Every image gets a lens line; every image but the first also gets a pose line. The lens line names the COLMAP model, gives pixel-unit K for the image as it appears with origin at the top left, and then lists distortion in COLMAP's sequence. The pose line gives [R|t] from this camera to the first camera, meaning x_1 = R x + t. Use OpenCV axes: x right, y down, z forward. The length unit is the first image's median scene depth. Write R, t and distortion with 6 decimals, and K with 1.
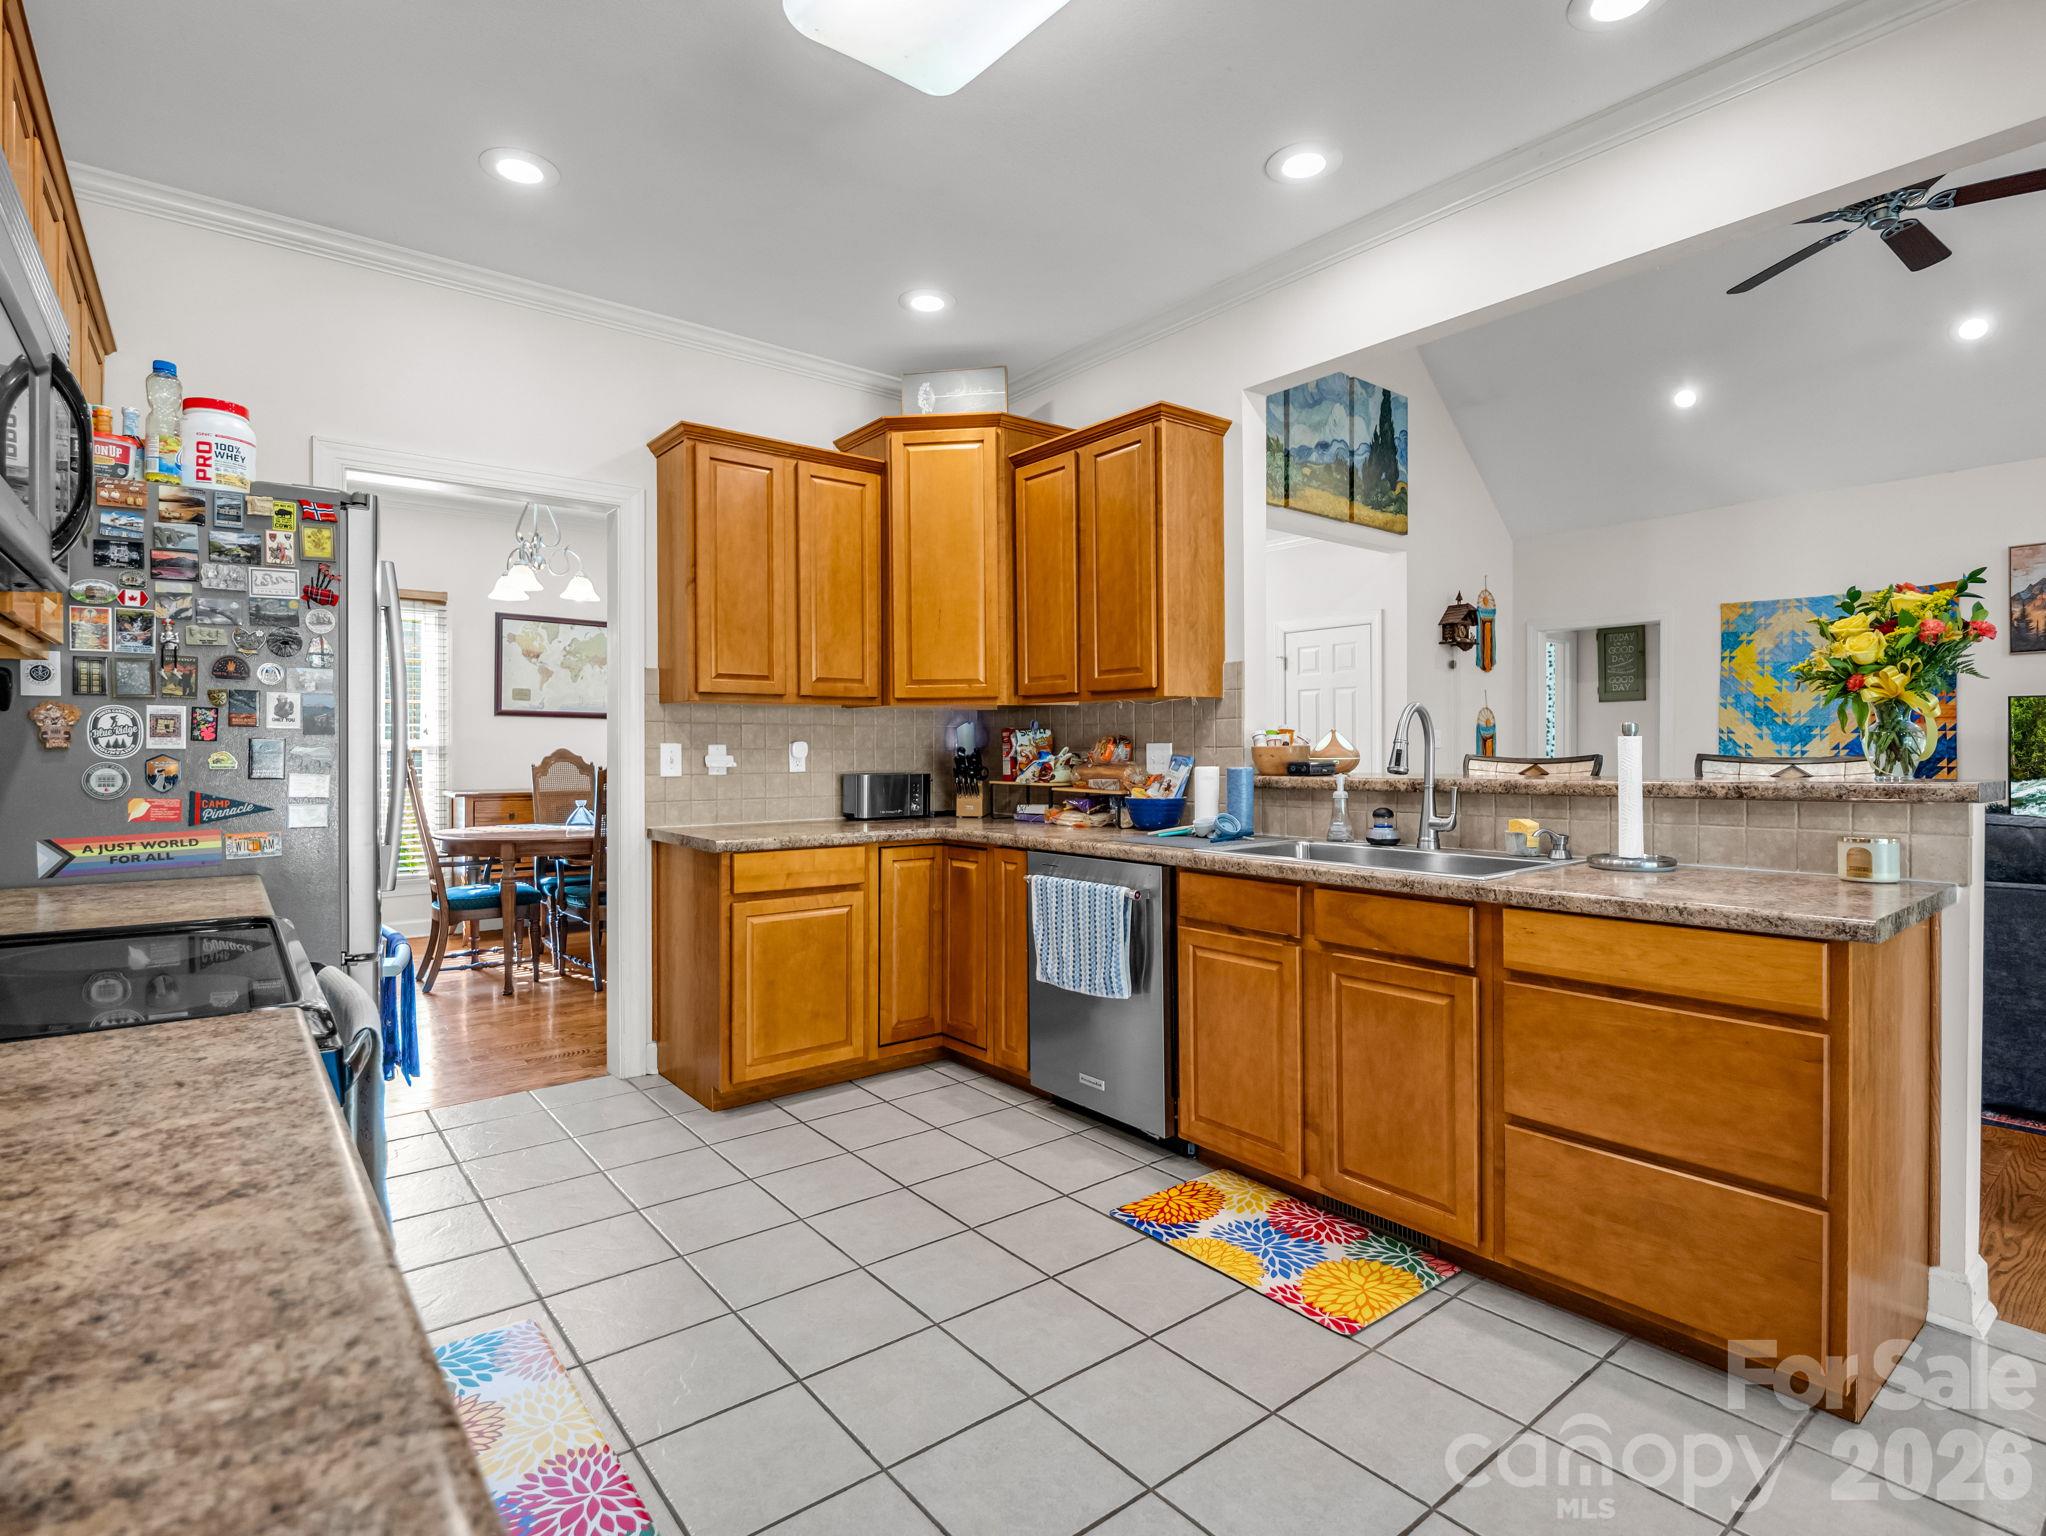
lens RADIAL K [[1059.8, 0, 1023.0], [0, 1059.8, 768.0], [0, 0, 1]] dist [0.015658, -0.019674]
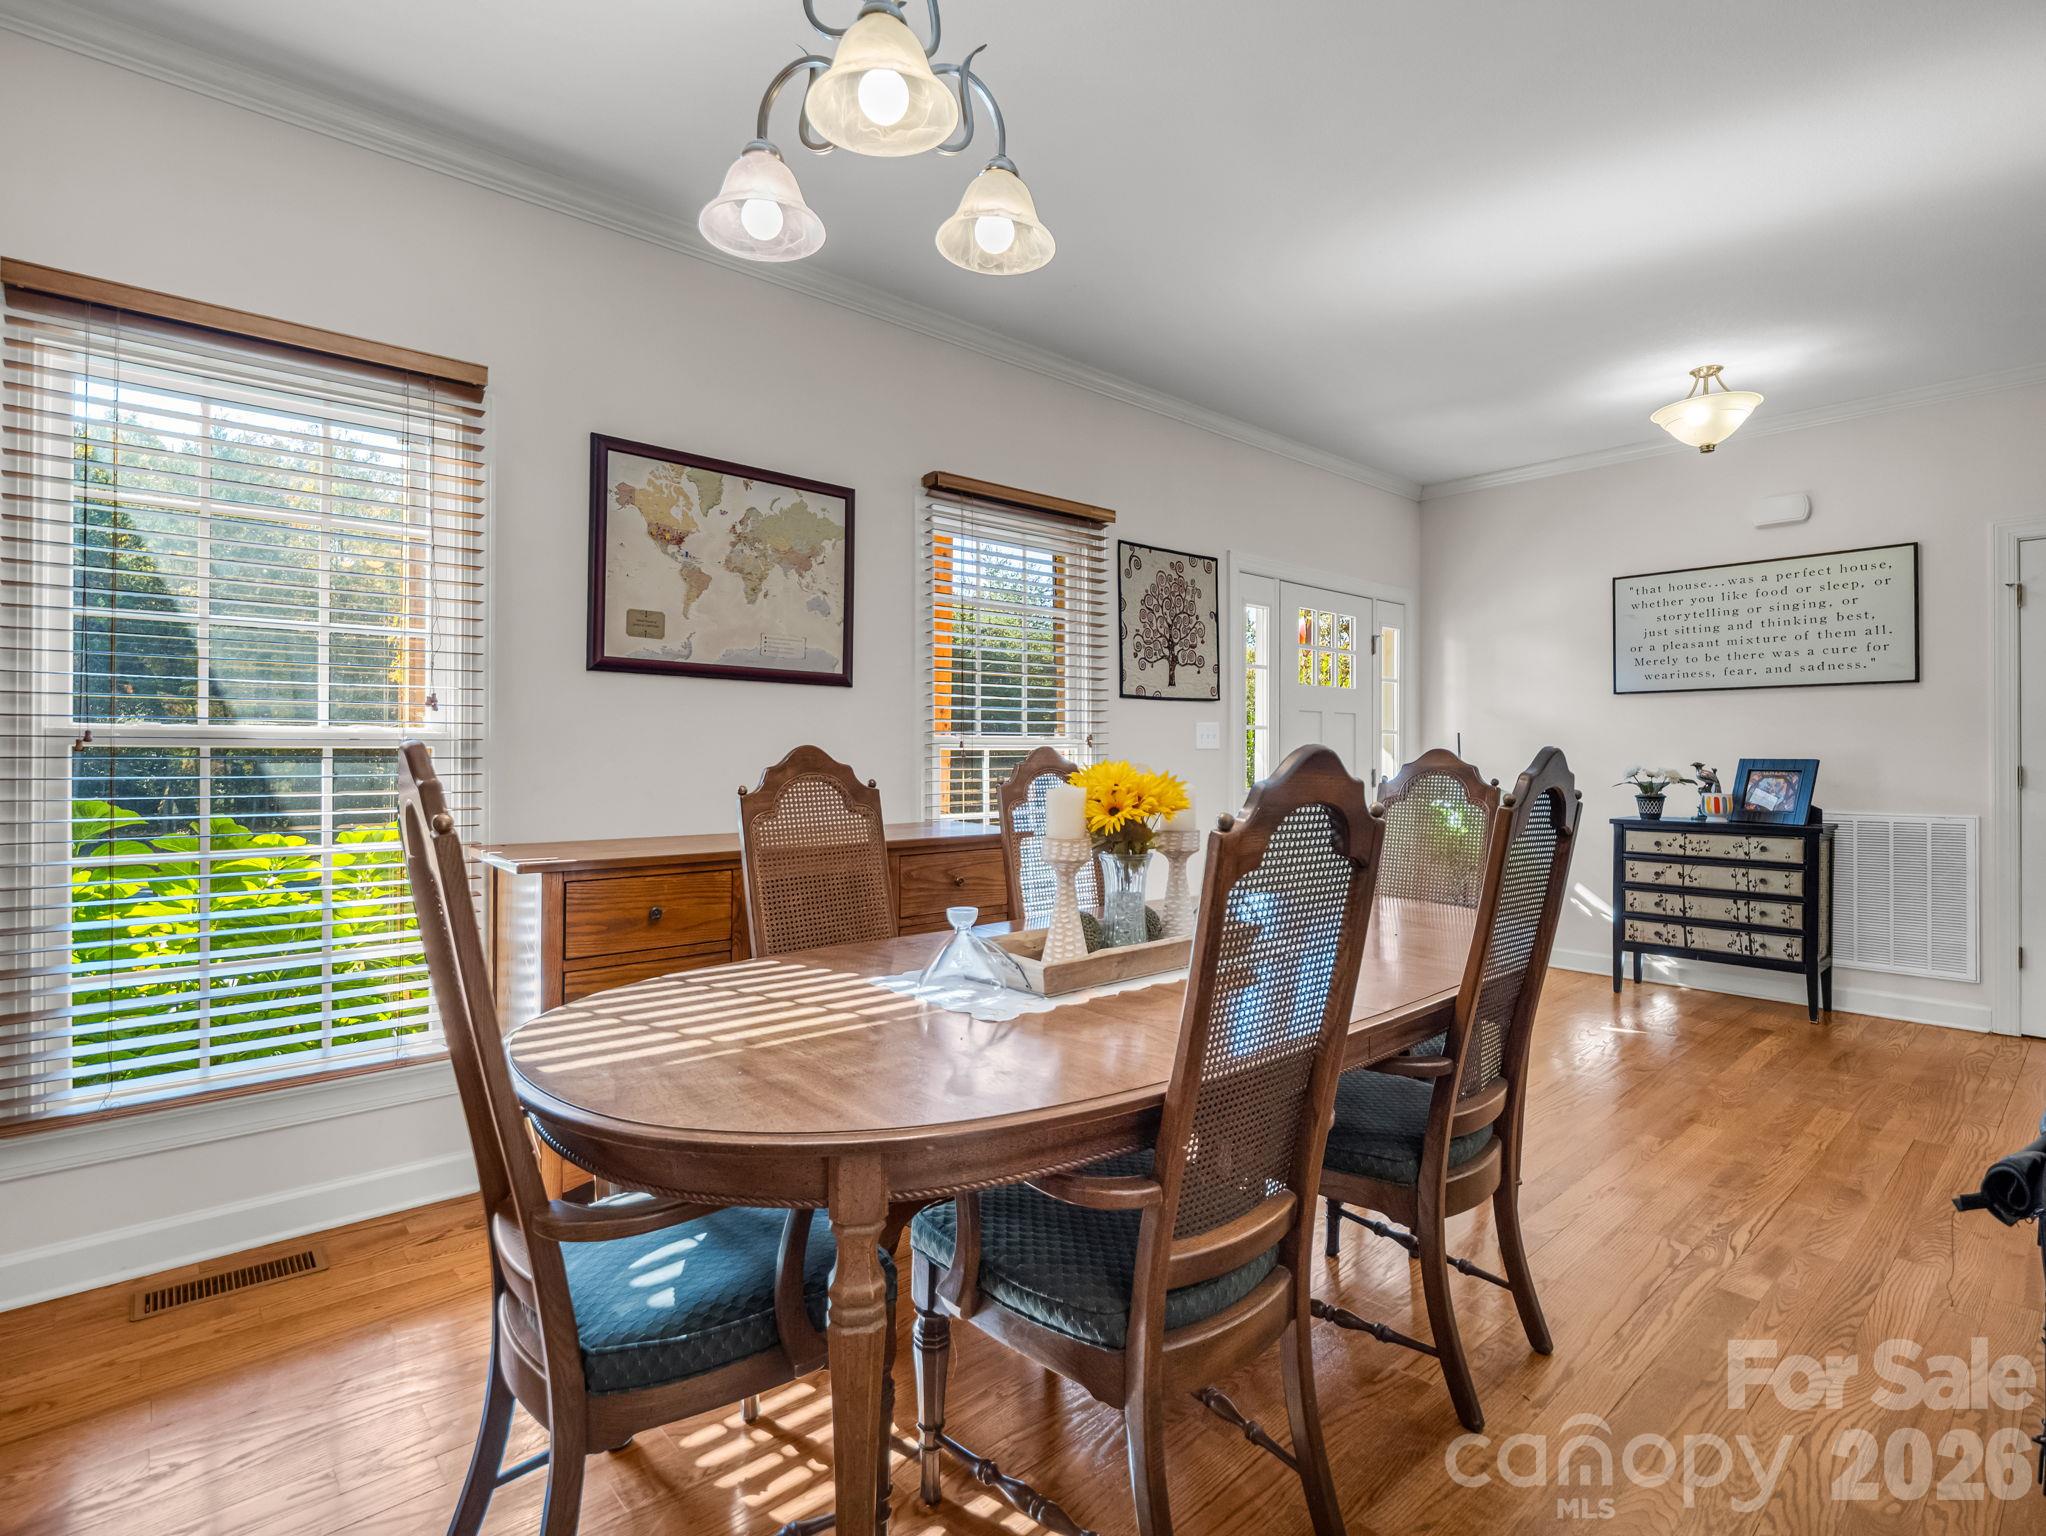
lens RADIAL K [[1037.2, 0, 1049.3], [0, 1037.2, 762.2], [0, 0, 1]] dist [-0.009325, -0.000660]
pose [[0.998496, 0.001974, 0.054797, -0.577273], [-0.001533, 0.999966, -0.008088, -0.014245], [-0.054812, 0.007992, 0.998465, 0.985947]]
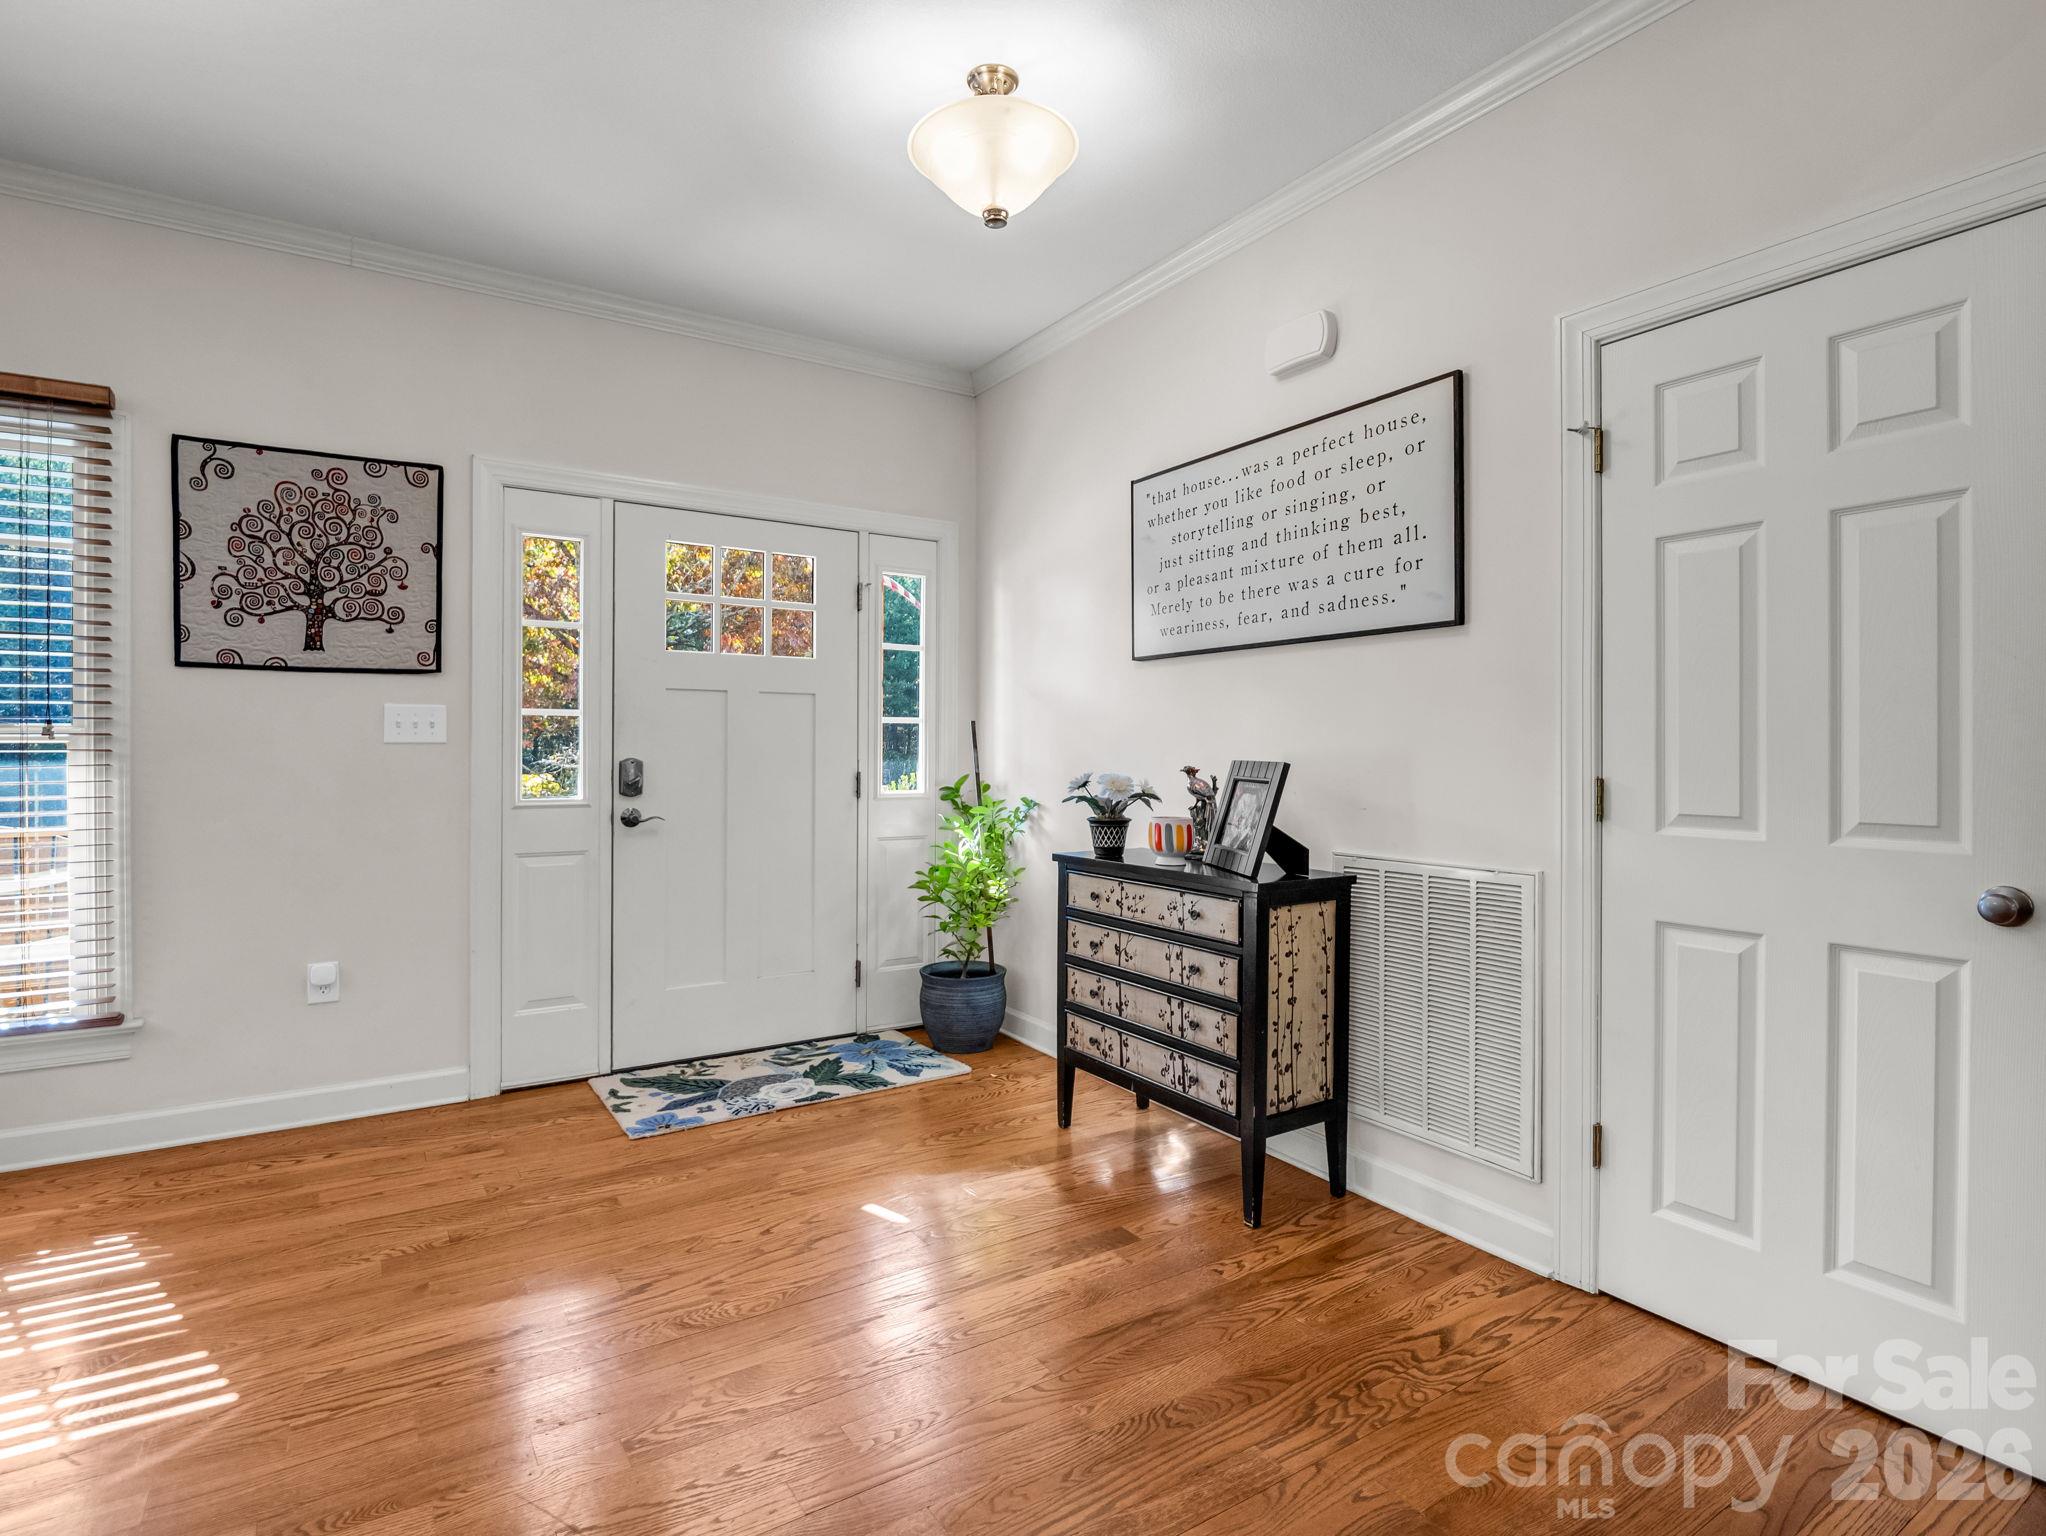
lens RADIAL K [[1048.2, 0, 1016.3], [0, 1048.2, 765.6], [0, 0, 1]] dist [-0.004238, -0.001854]
pose [[0.992712, 0.008309, -0.120223, 0.245452], [-0.008424, 0.999964, -0.000449, -0.024239], [0.120215, 0.001459, 0.992747, 1.397599]]
